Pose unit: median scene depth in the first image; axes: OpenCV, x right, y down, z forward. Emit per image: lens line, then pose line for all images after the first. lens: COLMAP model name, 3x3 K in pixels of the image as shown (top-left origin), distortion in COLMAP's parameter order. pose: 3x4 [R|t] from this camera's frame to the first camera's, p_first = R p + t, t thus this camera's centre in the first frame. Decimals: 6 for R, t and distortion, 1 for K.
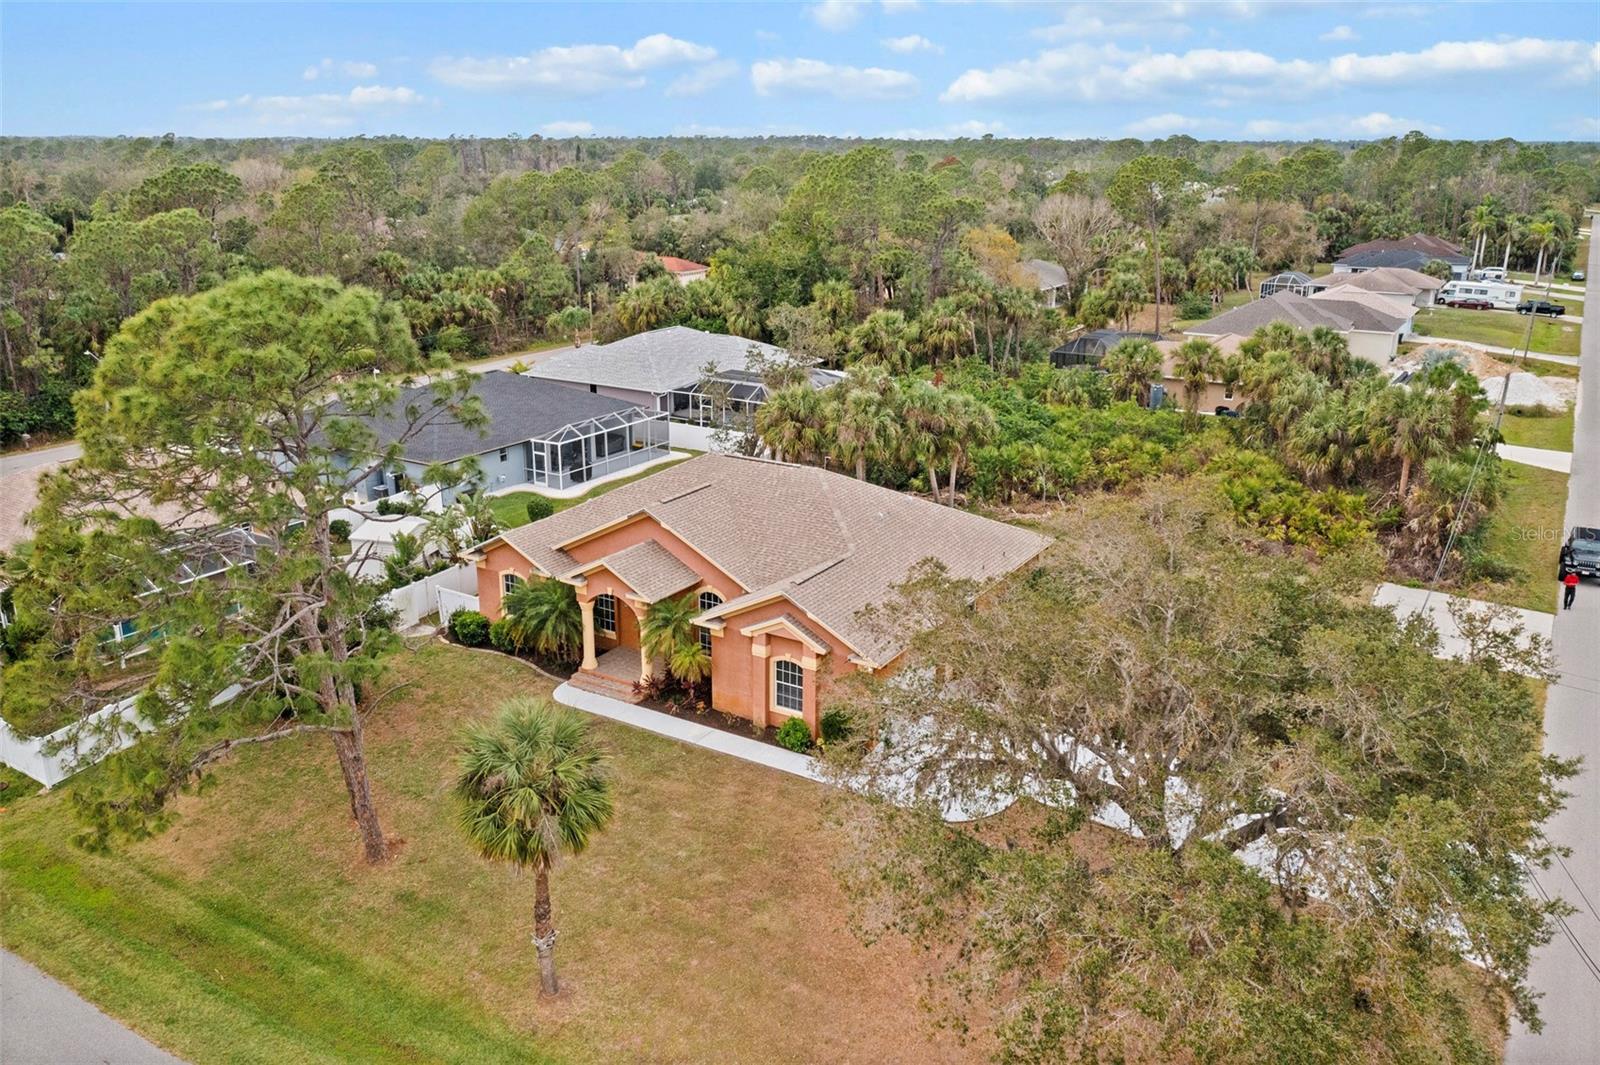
lens RADIAL K [[1257.3, 0, 801.0], [0, 1257.3, 536.4], [0, 0, 1]] dist [-0.026410, 0.010596]
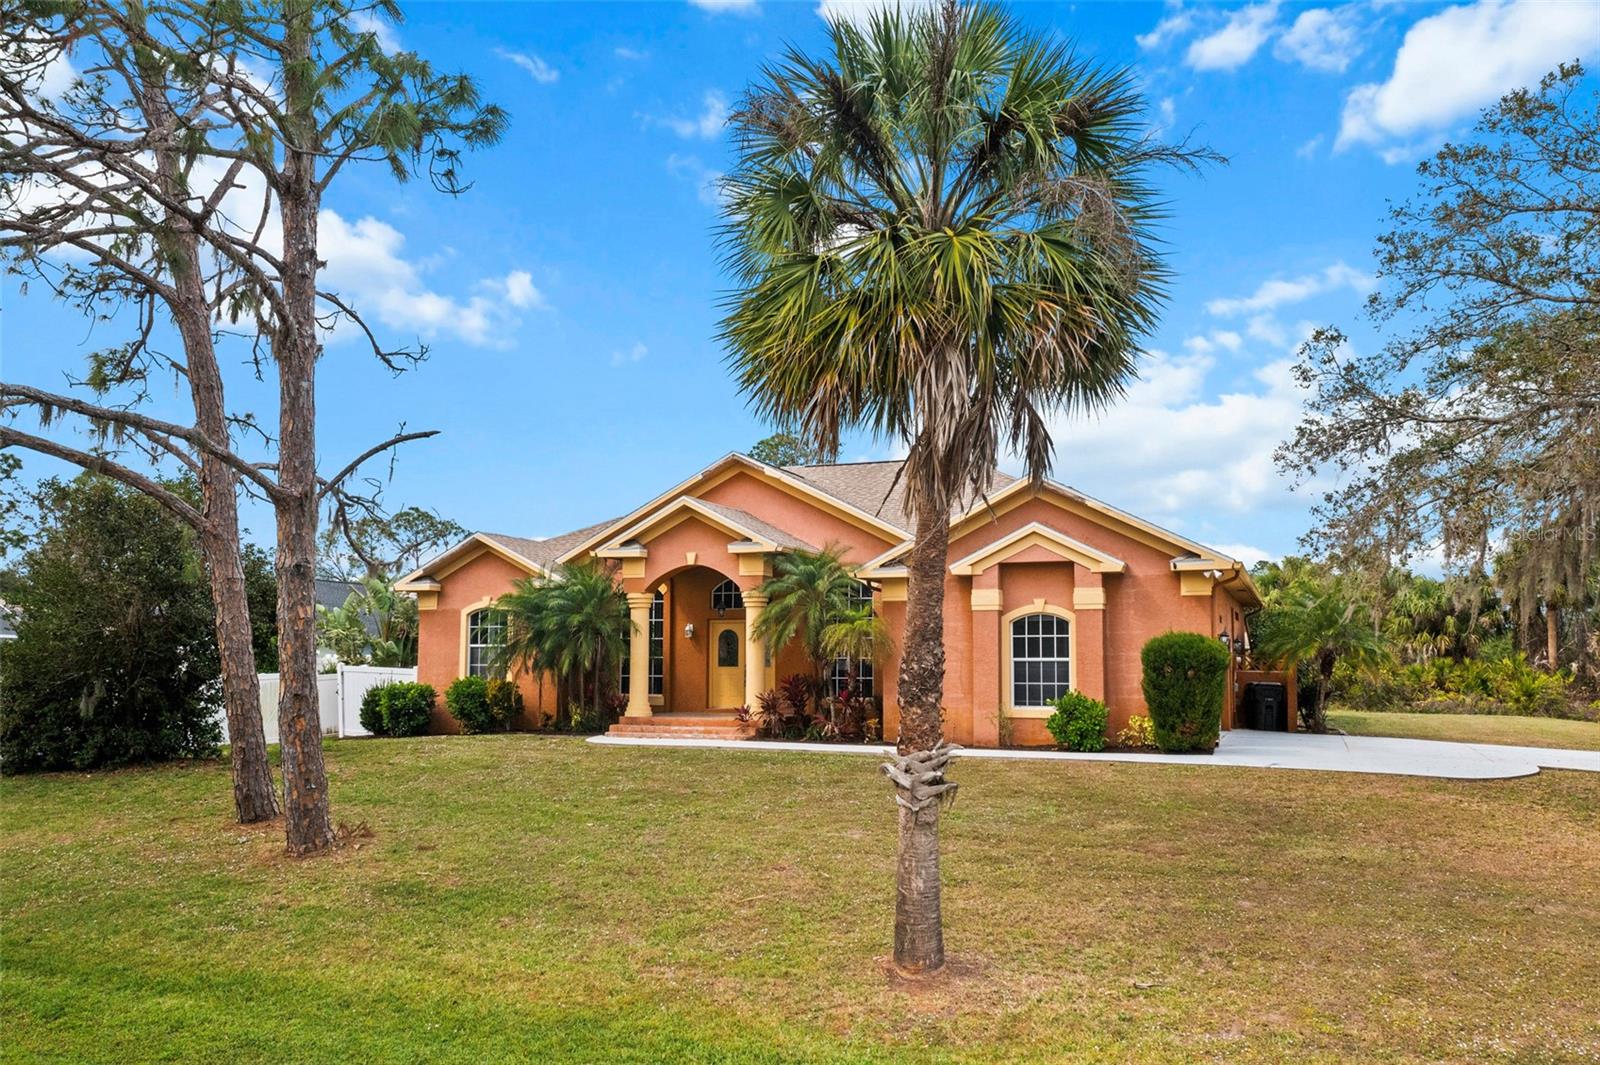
lens RADIAL K [[1257.3, 0, 801.9], [0, 1257.3, 532.9], [0, 0, 1]] dist [-0.026410, 0.010596]
pose [[0.986707, 0.018322, 0.161475, -0.206953], [0.046138, 0.921156, -0.386449, 0.278094], [-0.155824, 0.388762, 0.908066, 0.478950]]
